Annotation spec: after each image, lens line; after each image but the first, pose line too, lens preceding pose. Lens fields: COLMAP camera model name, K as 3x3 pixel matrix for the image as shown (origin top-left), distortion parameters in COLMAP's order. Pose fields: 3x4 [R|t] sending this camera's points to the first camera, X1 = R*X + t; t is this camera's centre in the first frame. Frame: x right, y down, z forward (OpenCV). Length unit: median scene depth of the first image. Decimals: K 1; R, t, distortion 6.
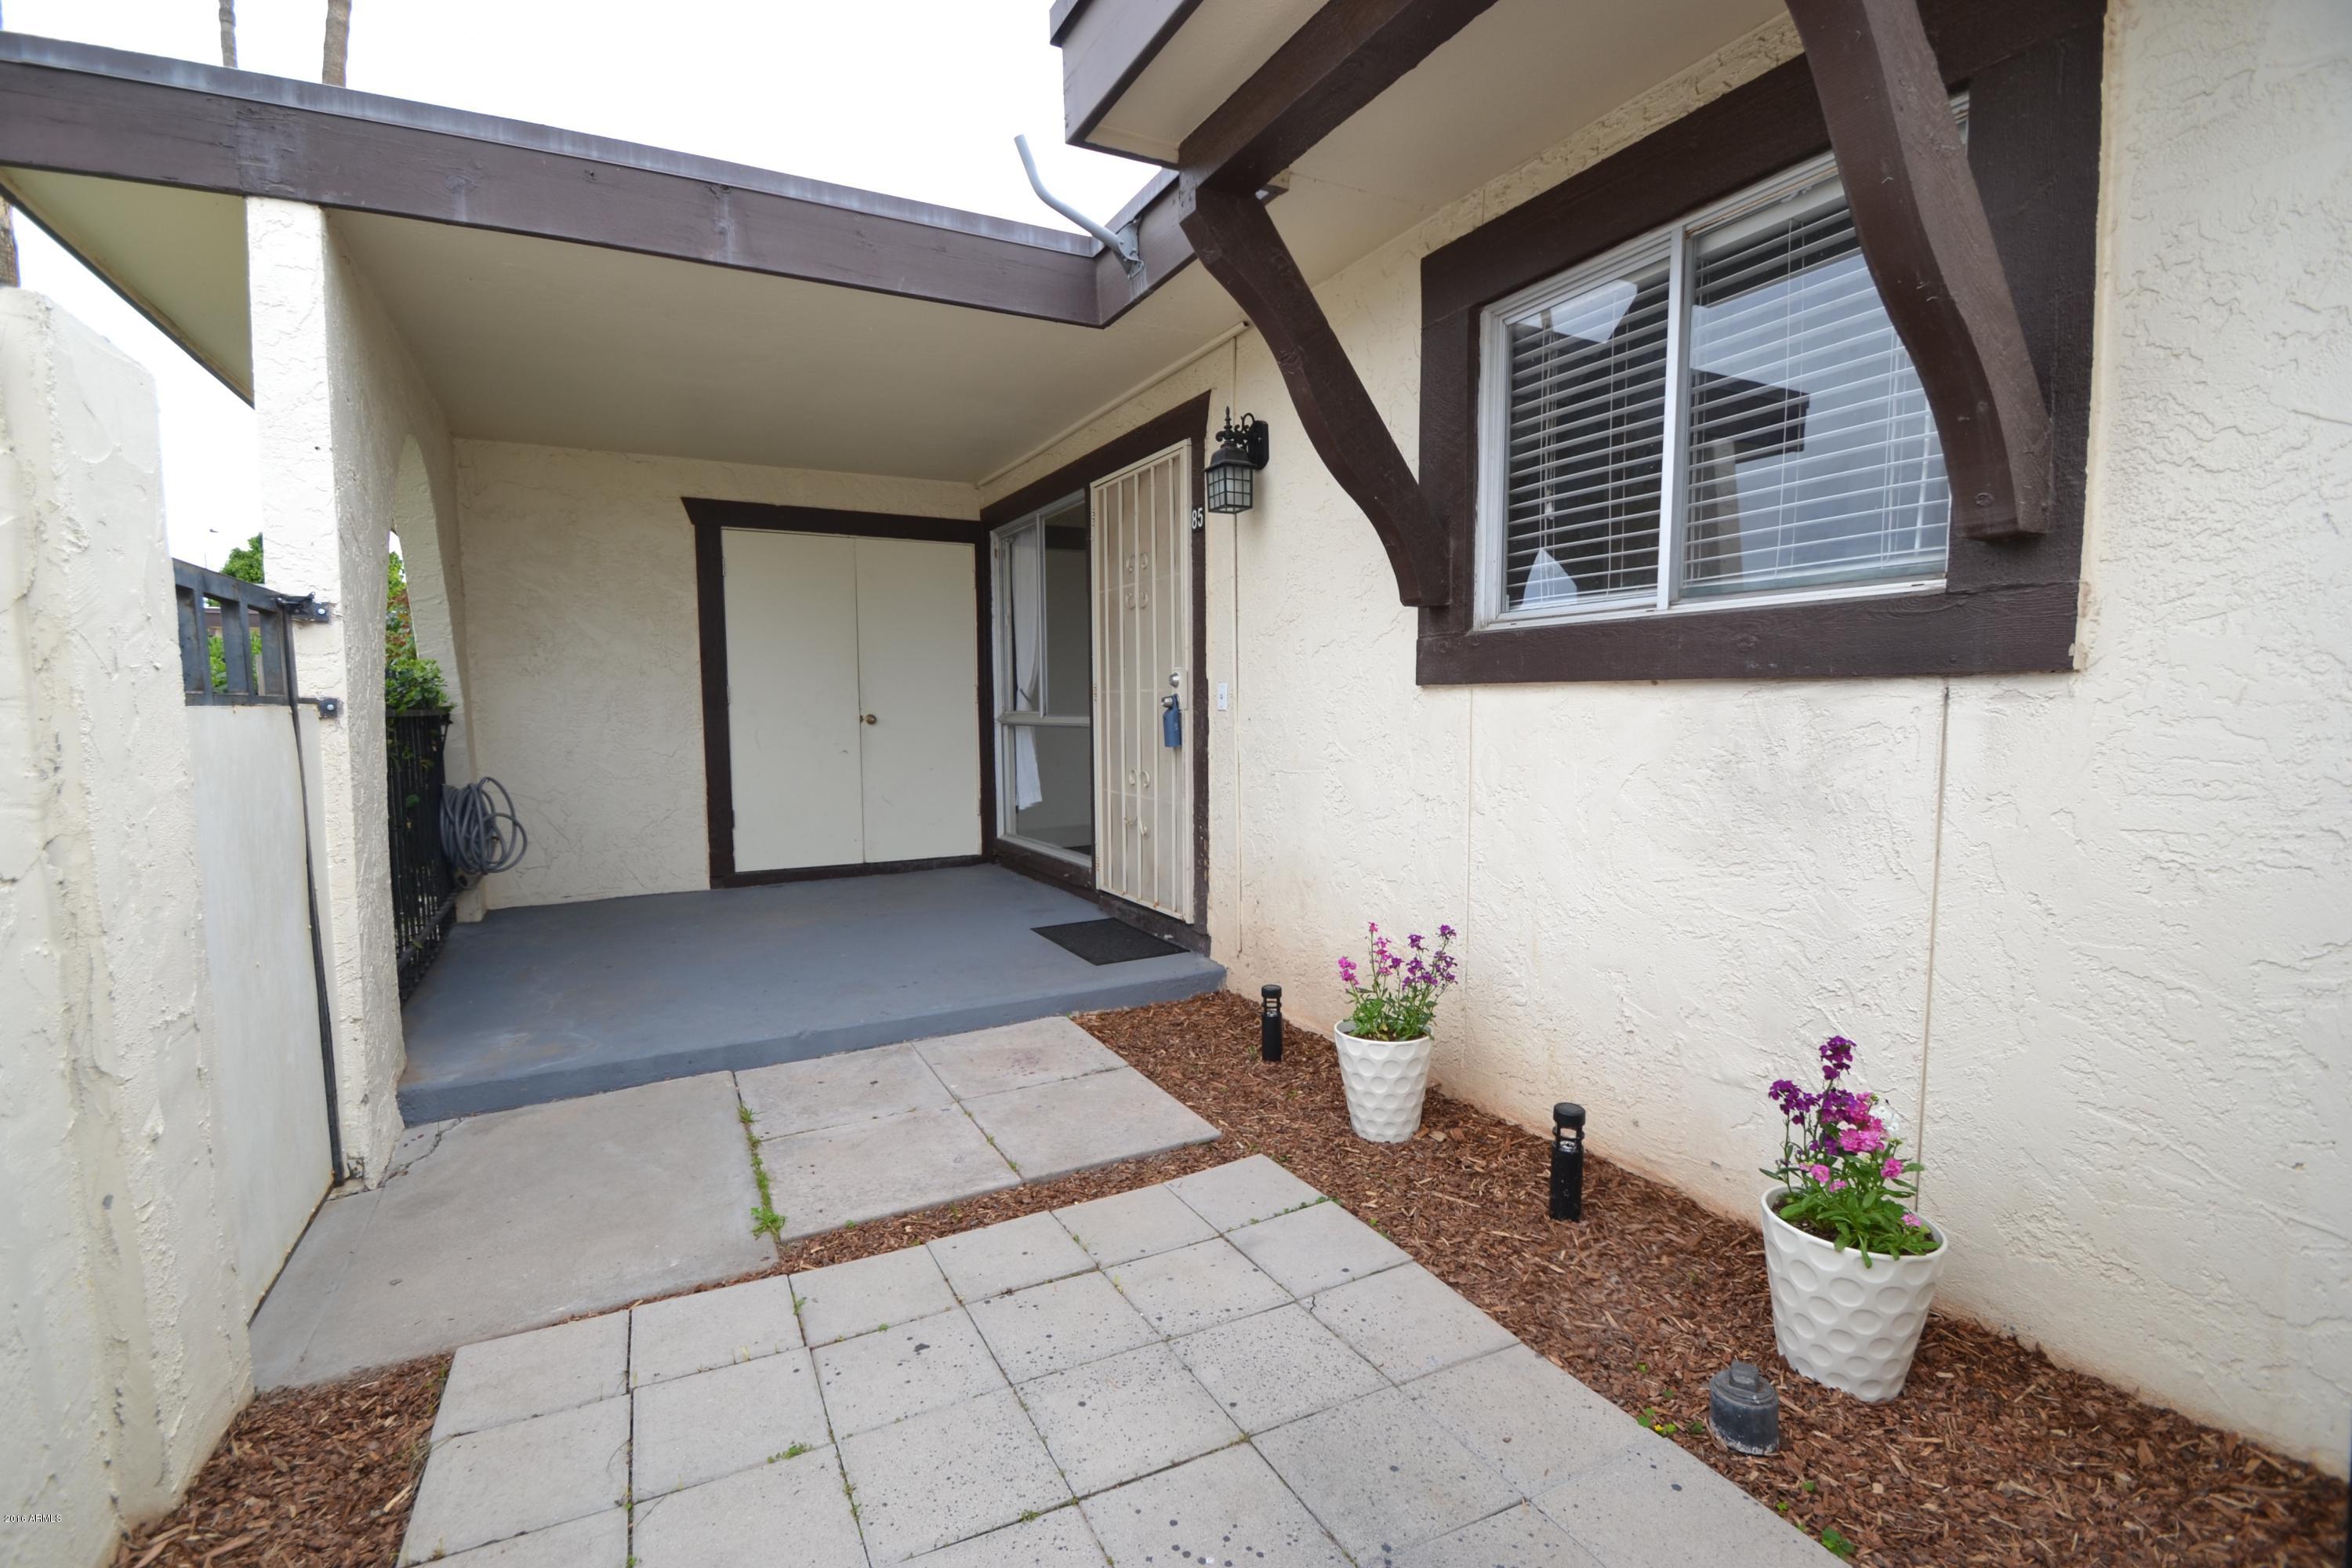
lens RADIAL K [[1043.7, 0, 1138.5], [0, 1043.7, 798.3], [0, 0, 1]] dist [0.011628, -0.013134]
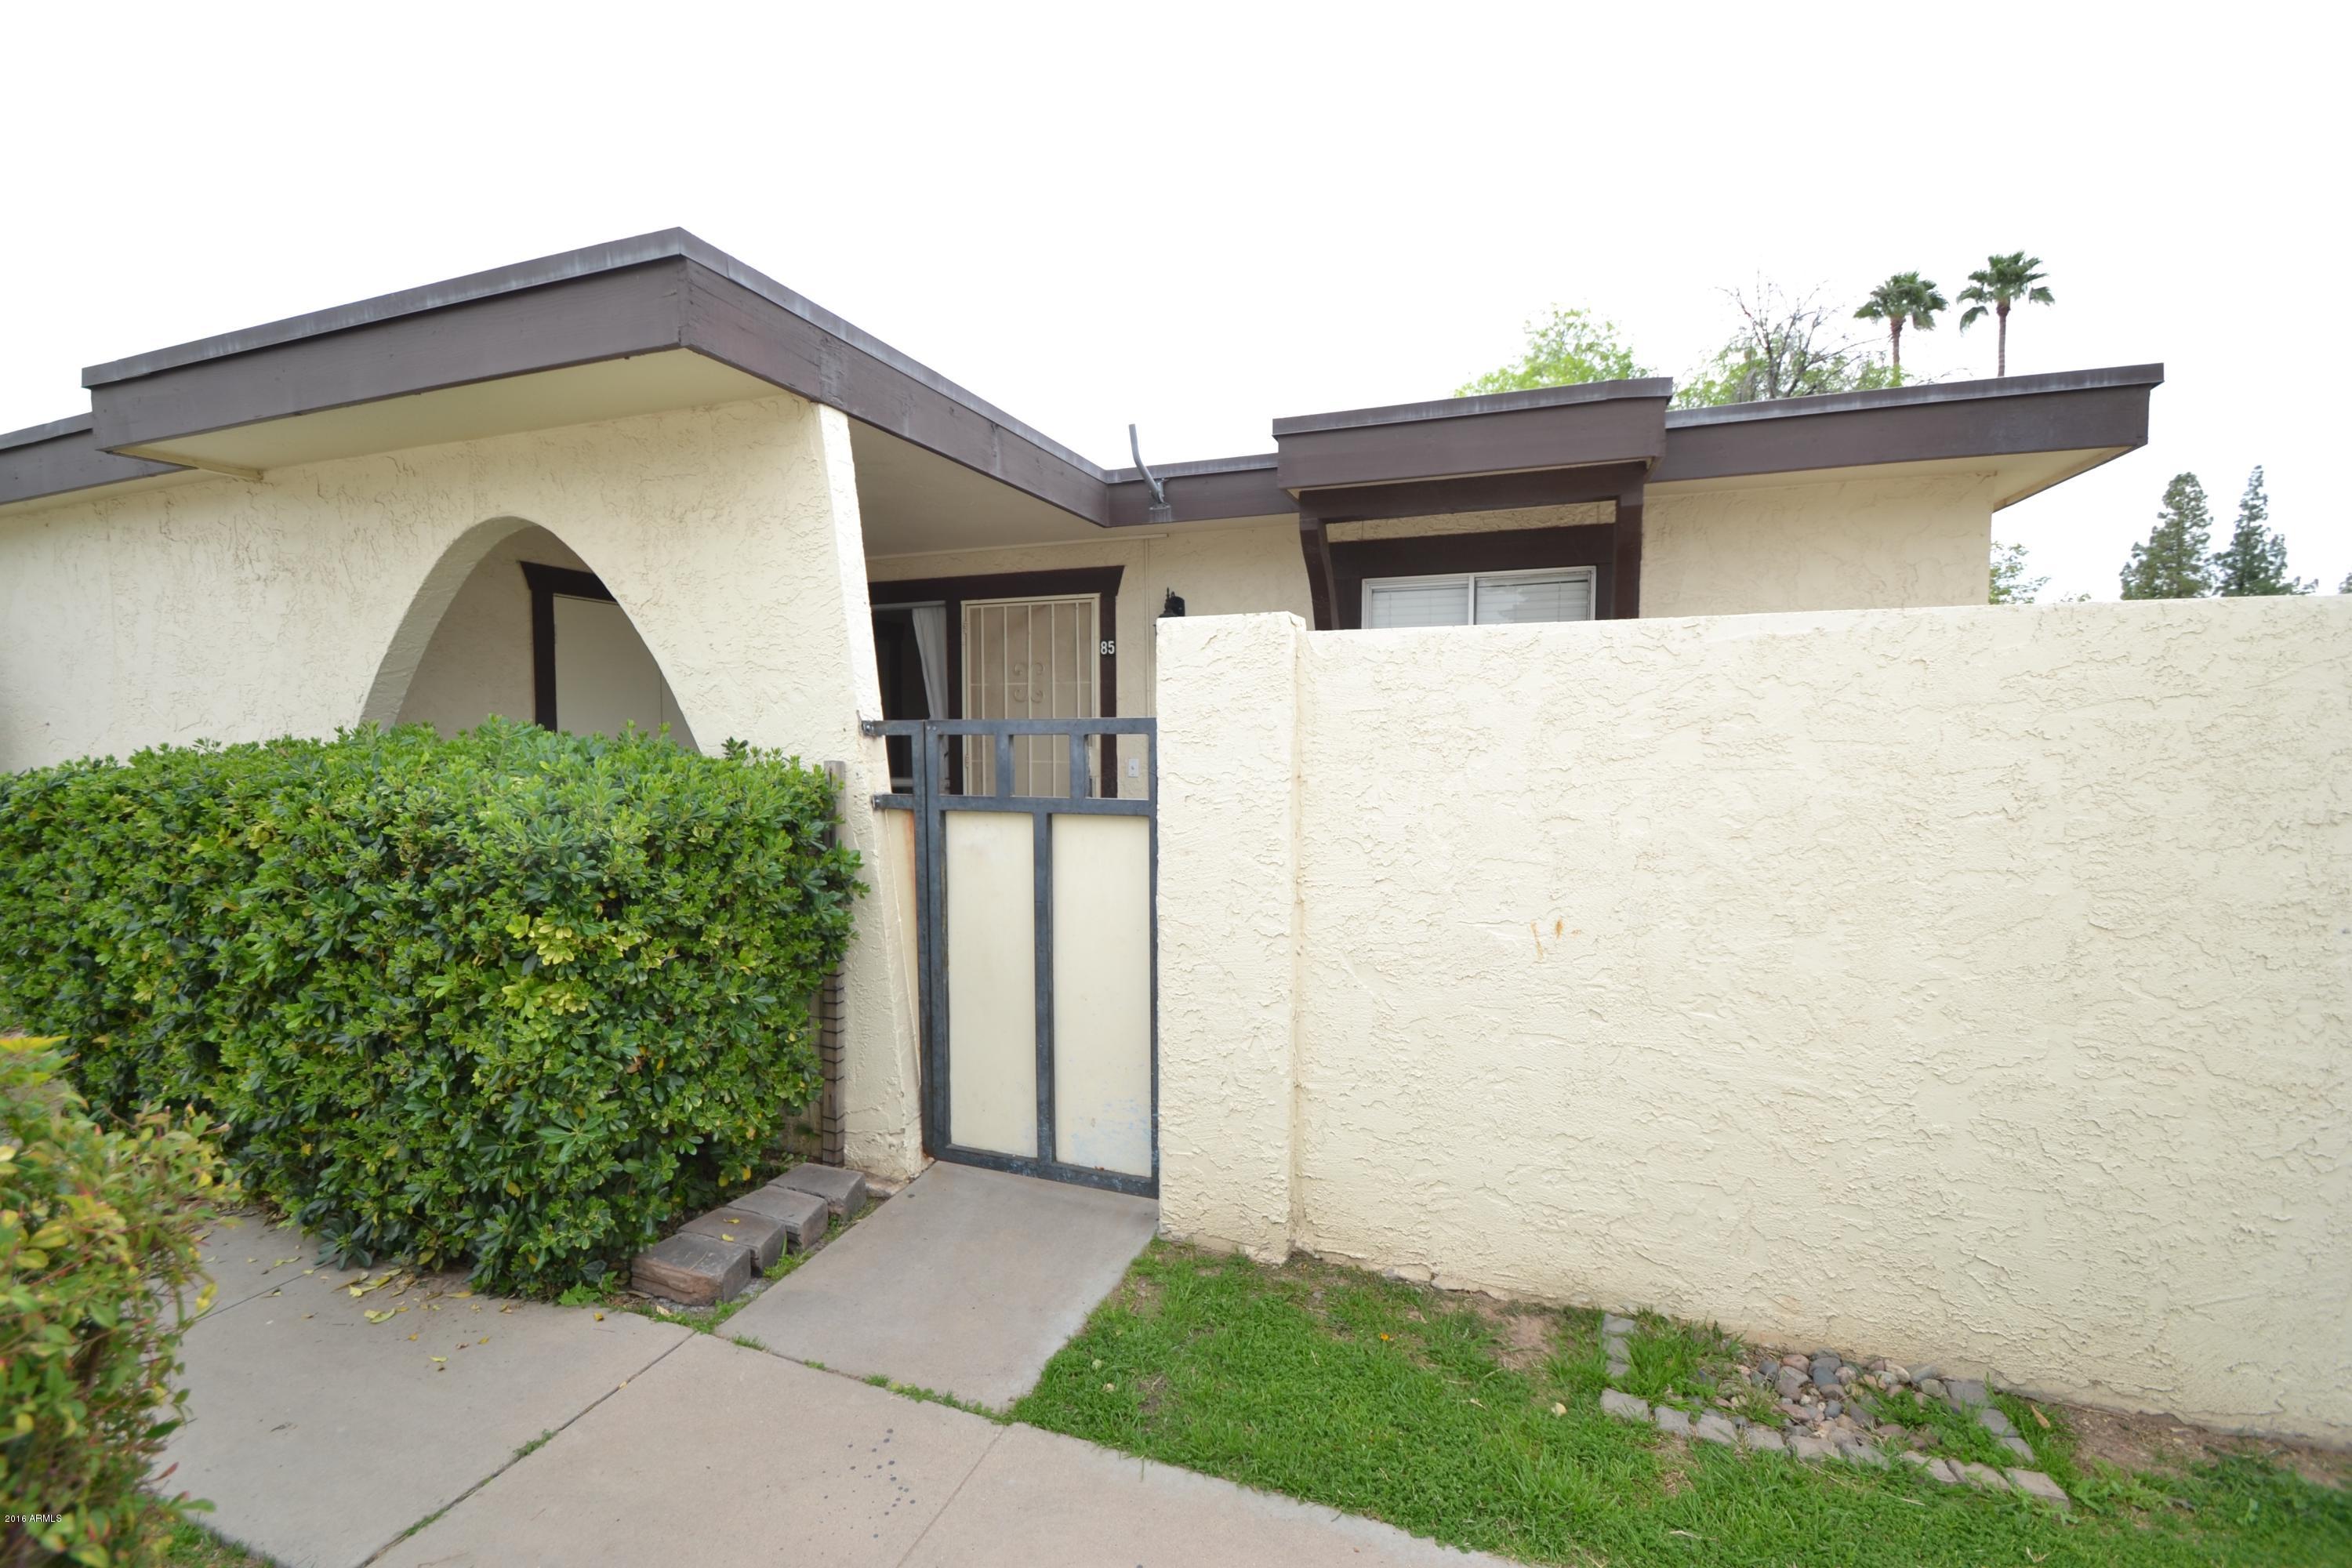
lens RADIAL K [[1039.5, 0, 1136.1], [0, 1039.5, 794.6], [0, 0, 1]] dist [0.011792, -0.015537]
pose [[0.748898, -0.031109, 0.661955, -1.315323], [0.055644, 0.998322, -0.016036, -0.051360], [-0.660345, 0.048843, 0.749372, -0.177958]]
